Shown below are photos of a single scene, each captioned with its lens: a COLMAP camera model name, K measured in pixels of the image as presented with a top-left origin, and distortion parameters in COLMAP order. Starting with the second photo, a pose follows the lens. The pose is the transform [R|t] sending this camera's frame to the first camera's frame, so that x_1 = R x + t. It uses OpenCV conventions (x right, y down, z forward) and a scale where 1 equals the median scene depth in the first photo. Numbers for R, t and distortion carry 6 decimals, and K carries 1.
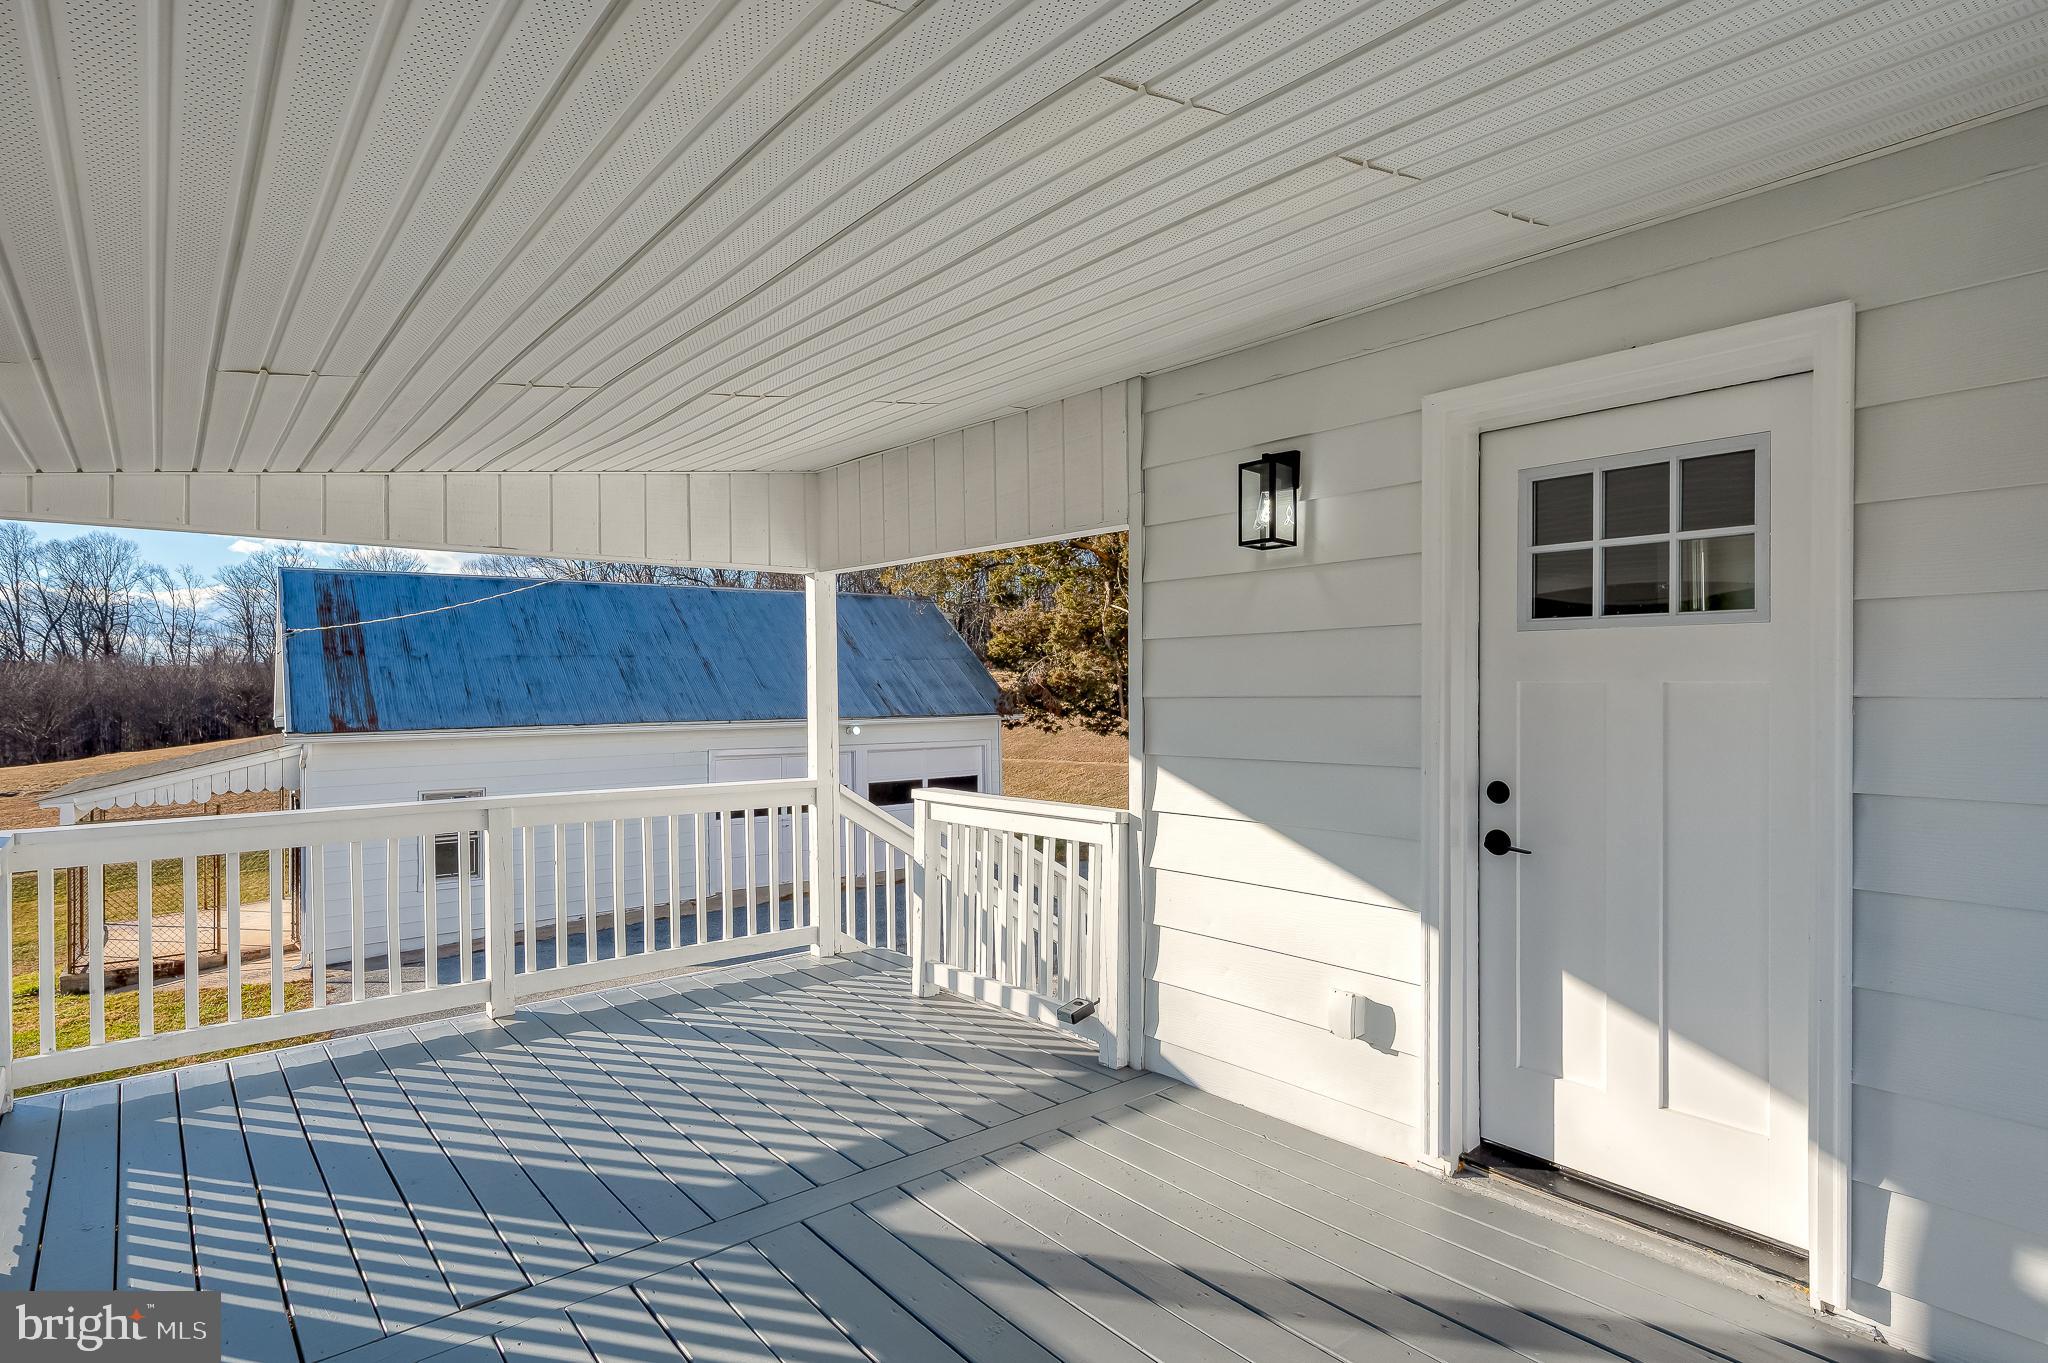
lens RADIAL K [[1056.0, 0, 977.2], [0, 1056.0, 693.8], [0, 0, 1]] dist [0.004784, -0.000690]
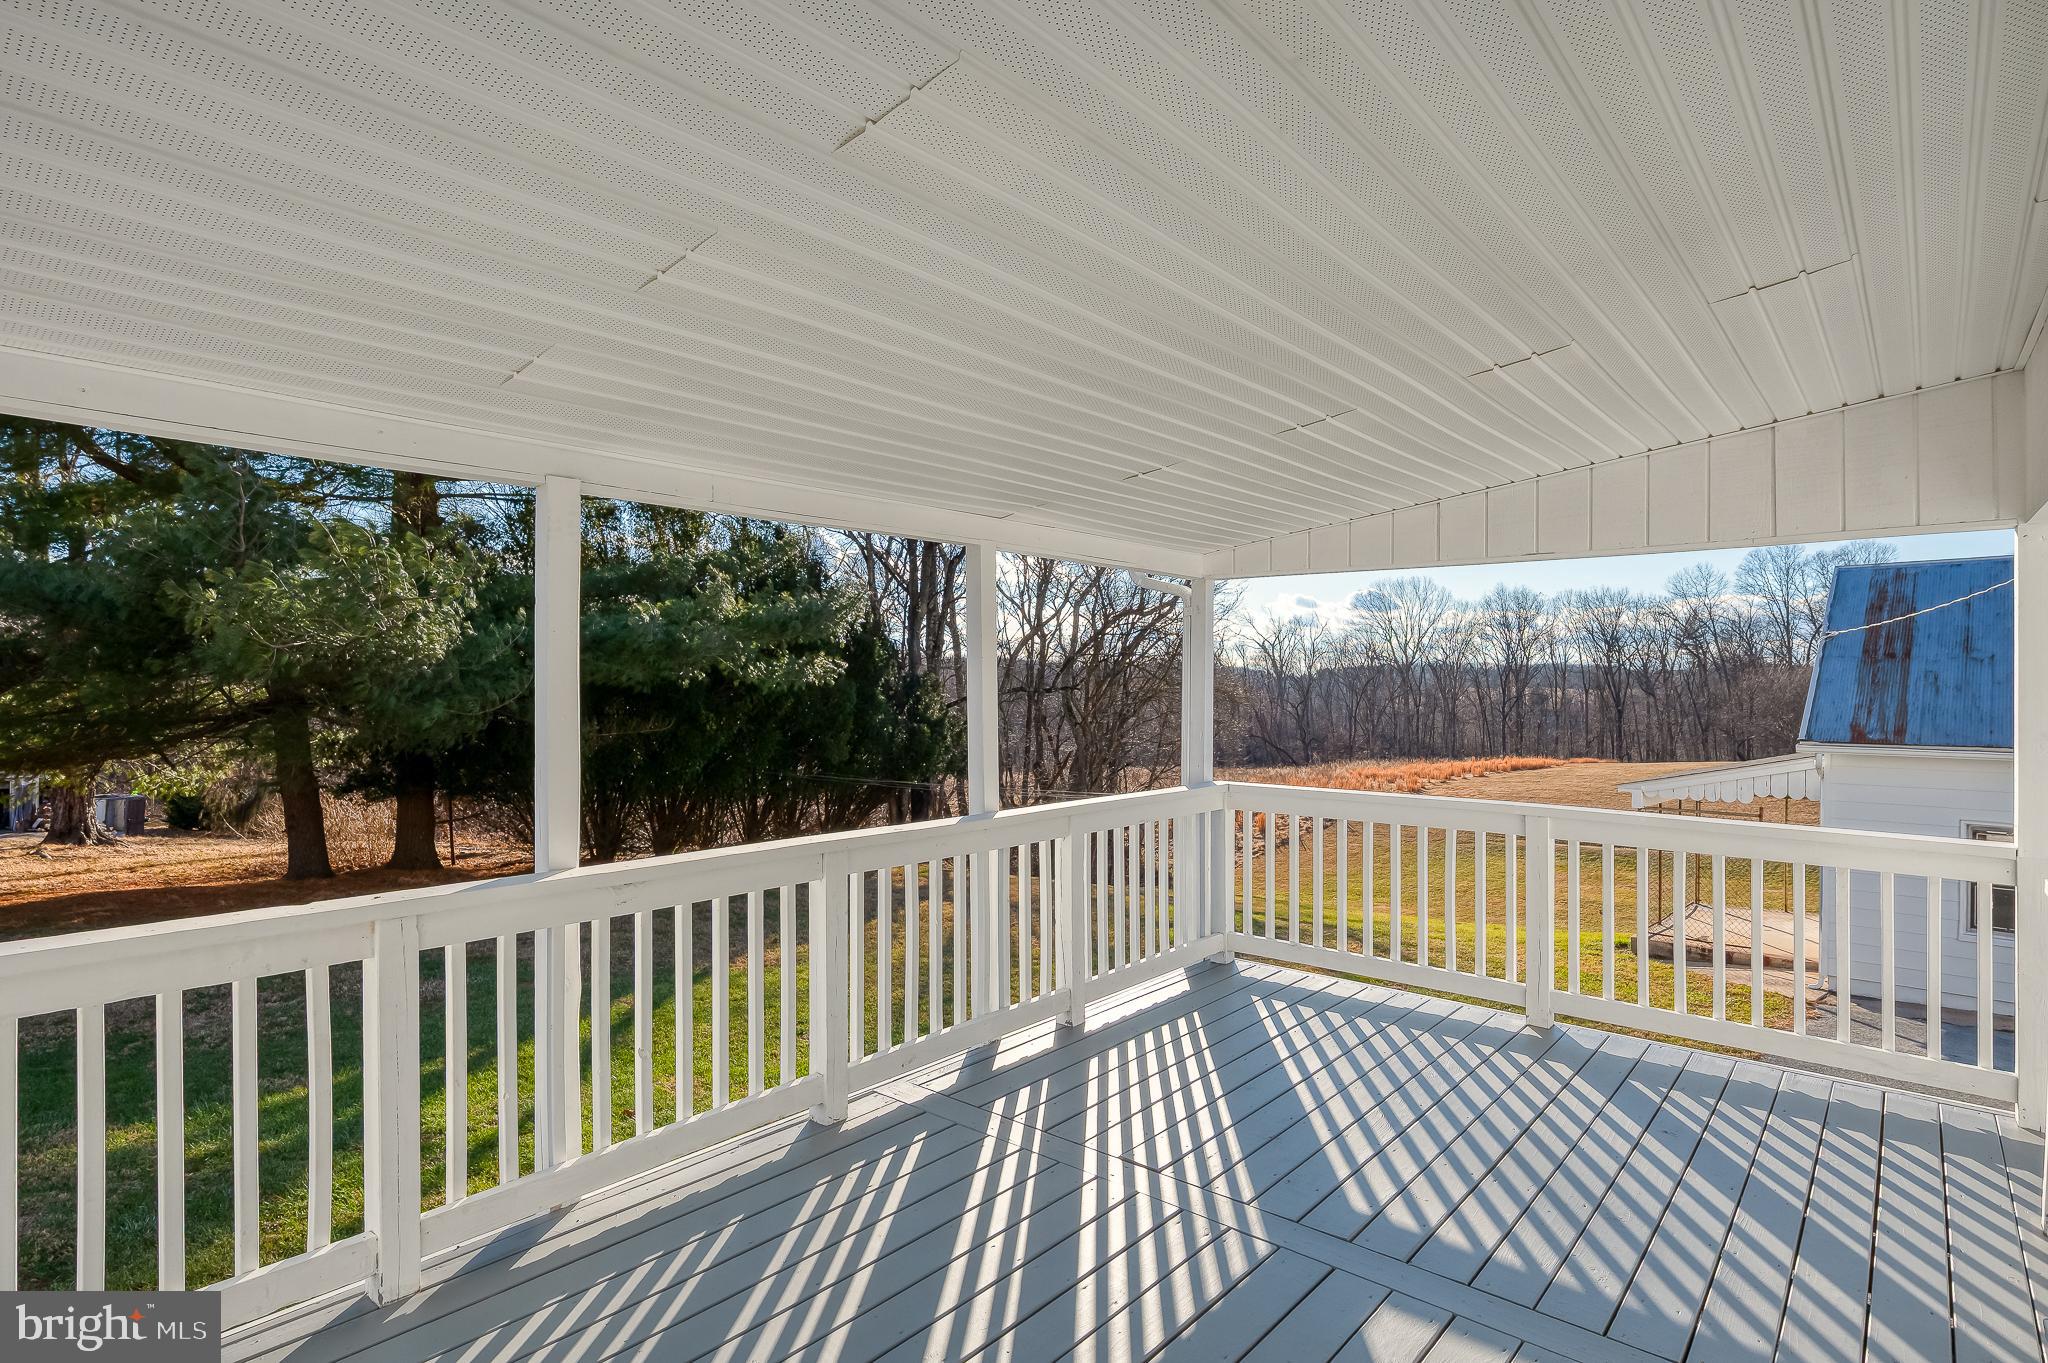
lens RADIAL K [[1056.0, 0, 1021.3], [0, 1056.0, 678.3], [0, 0, 1]] dist [0.004784, -0.000690]
pose [[0.189597, 0.001765, -0.981860, 0.151008], [-0.019923, 0.999799, -0.002050, -0.003088], [0.981660, 0.019951, 0.189594, 0.116932]]
